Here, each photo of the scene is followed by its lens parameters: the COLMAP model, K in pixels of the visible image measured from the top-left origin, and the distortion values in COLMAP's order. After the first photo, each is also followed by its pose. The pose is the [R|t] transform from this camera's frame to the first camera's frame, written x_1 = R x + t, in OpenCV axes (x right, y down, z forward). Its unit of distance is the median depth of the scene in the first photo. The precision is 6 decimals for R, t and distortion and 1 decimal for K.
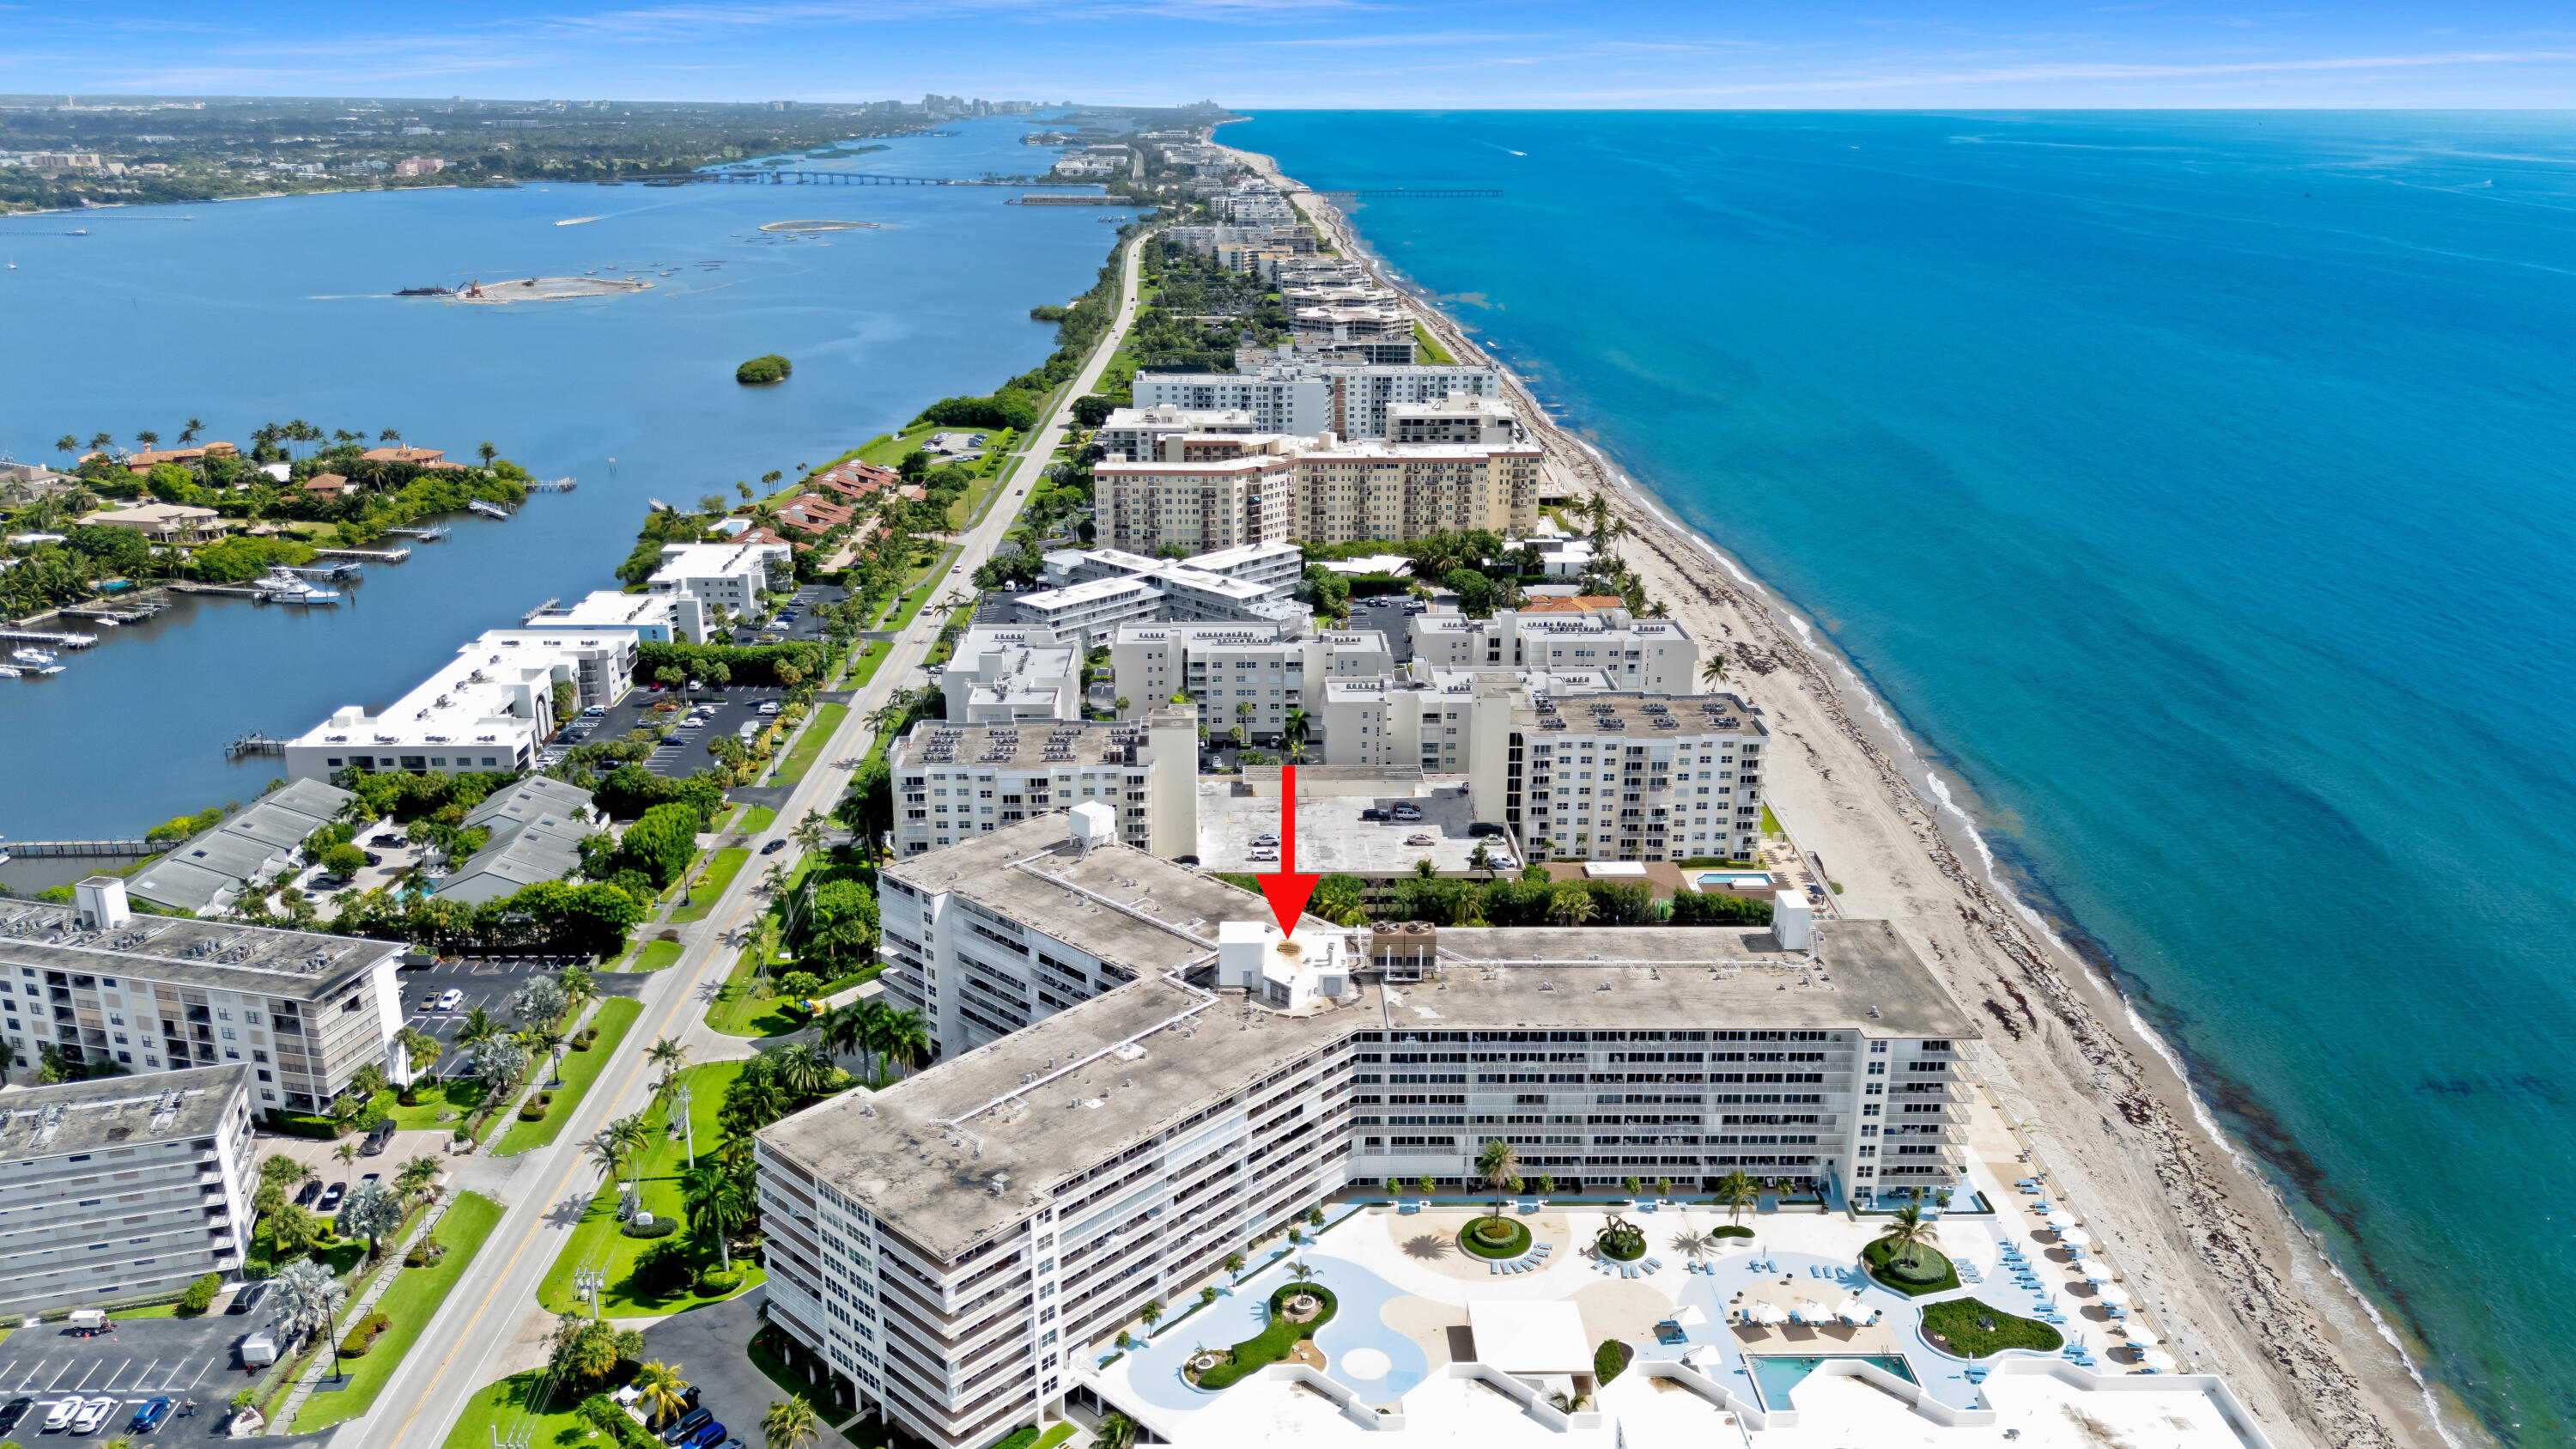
lens RADIAL K [[1880.0, 0, 1280.7], [0, 1880.0, 735.0], [0, 0, 1]] dist [0.124303, -0.163893]
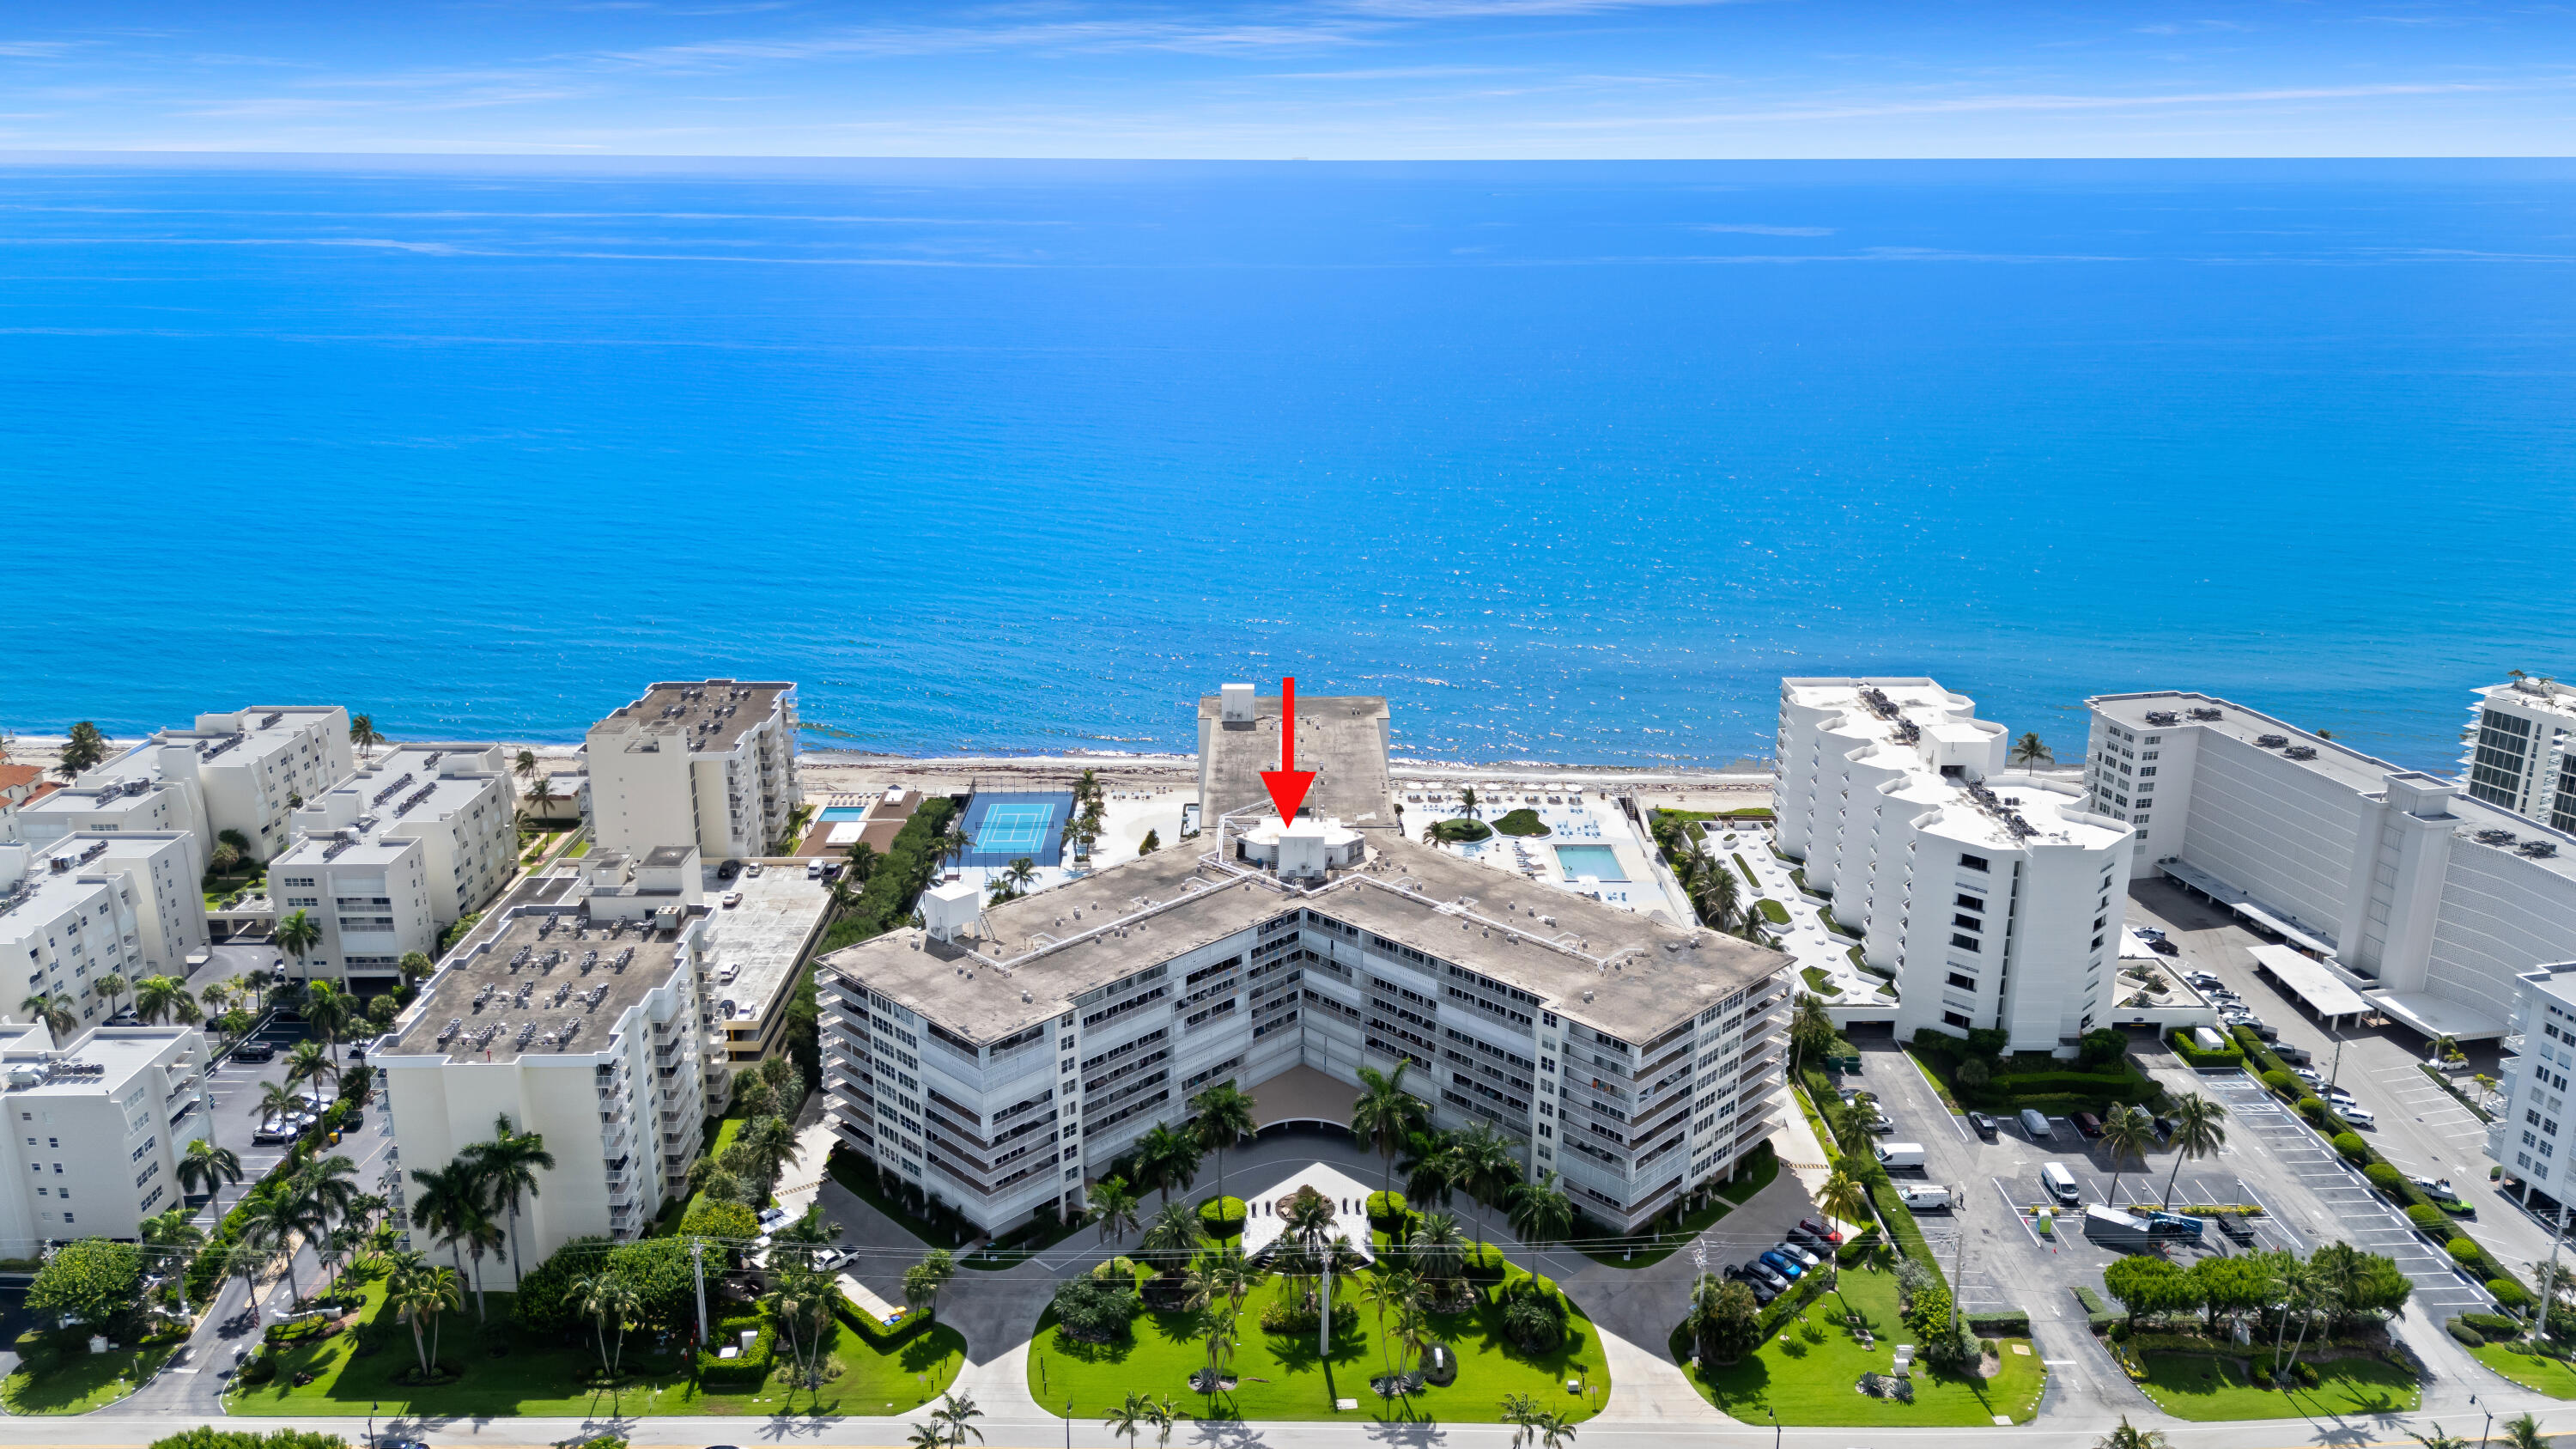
lens RADIAL K [[1877.2, 0, 1282.2], [0, 1877.2, 730.2], [0, 0, 1]] dist [0.091771, -0.082422]
pose [[0.015779, -0.295584, 0.955187, -0.452336], [0.316322, 0.907716, 0.275668, -0.109066], [-0.948521, 0.297796, 0.107822, 0.381676]]
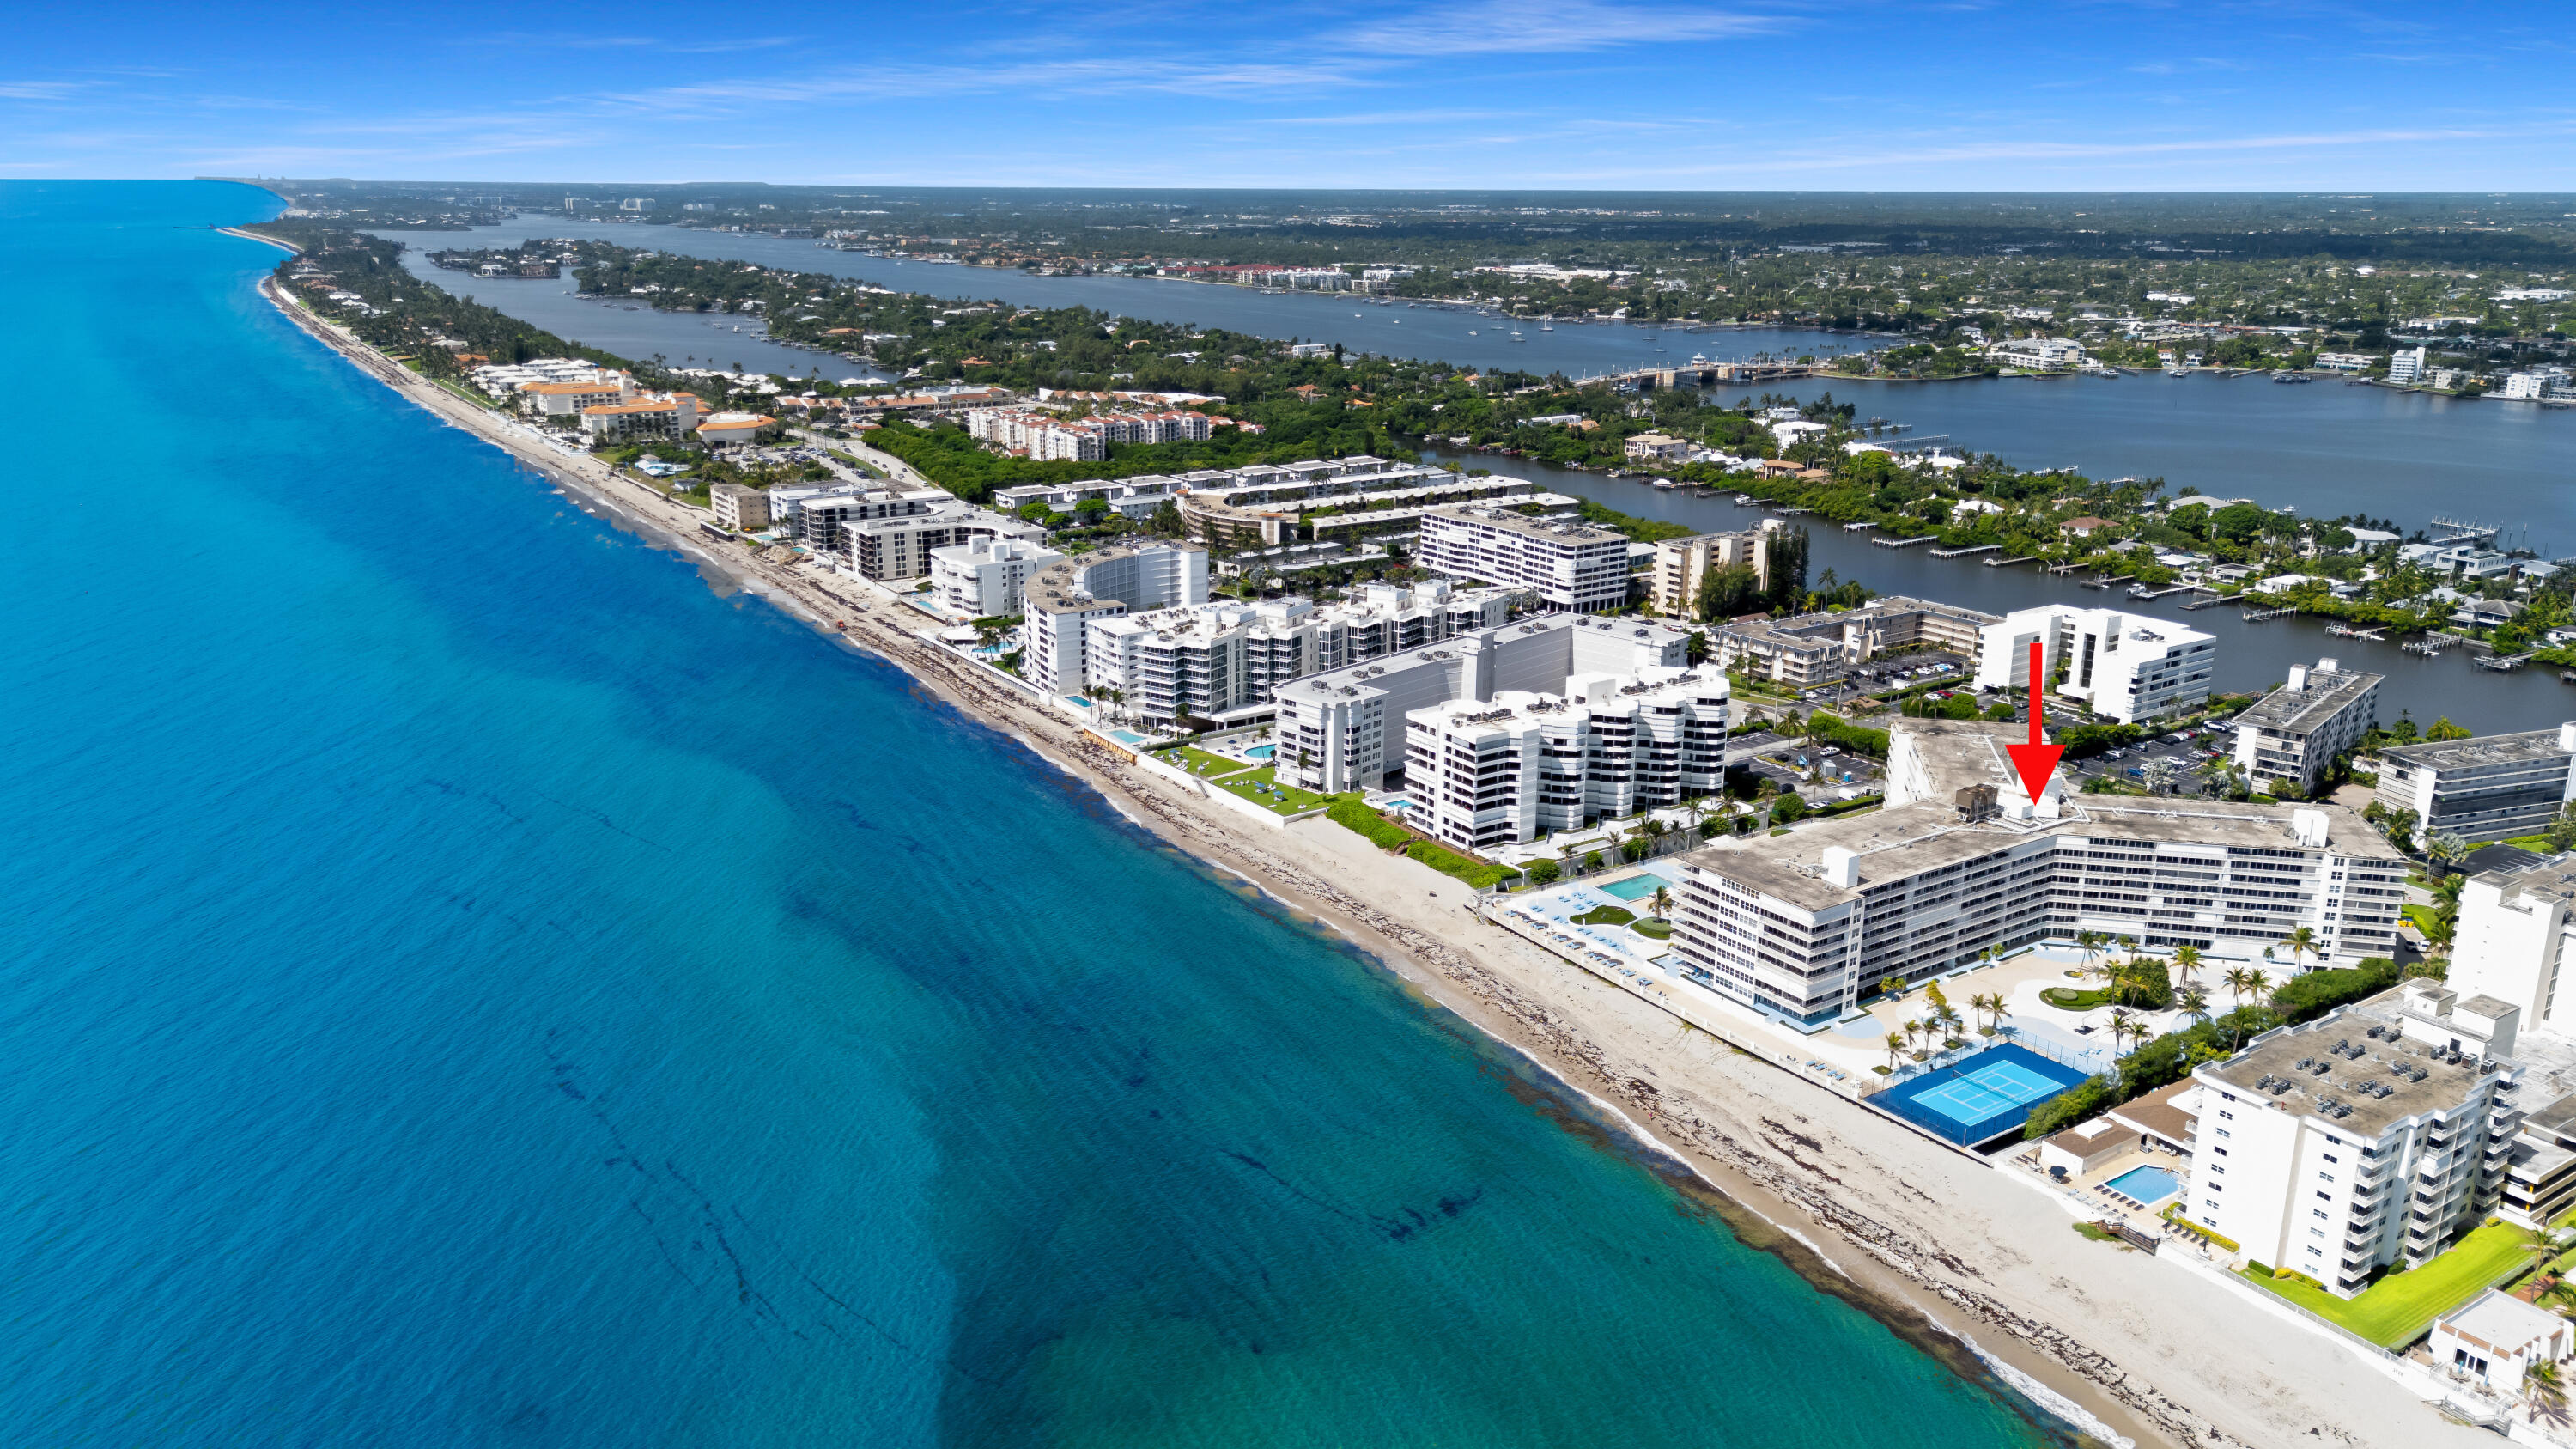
lens RADIAL K [[1877.2, 0, 1288.0], [0, 1877.2, 724.5], [0, 0, 1]] dist [0.095202, -0.119461]
pose [[-0.841985, 0.141630, -0.520579, 0.608081], [-0.179561, 0.836346, 0.517960, -0.294937], [0.508743, 0.529590, -0.678760, 0.771307]]
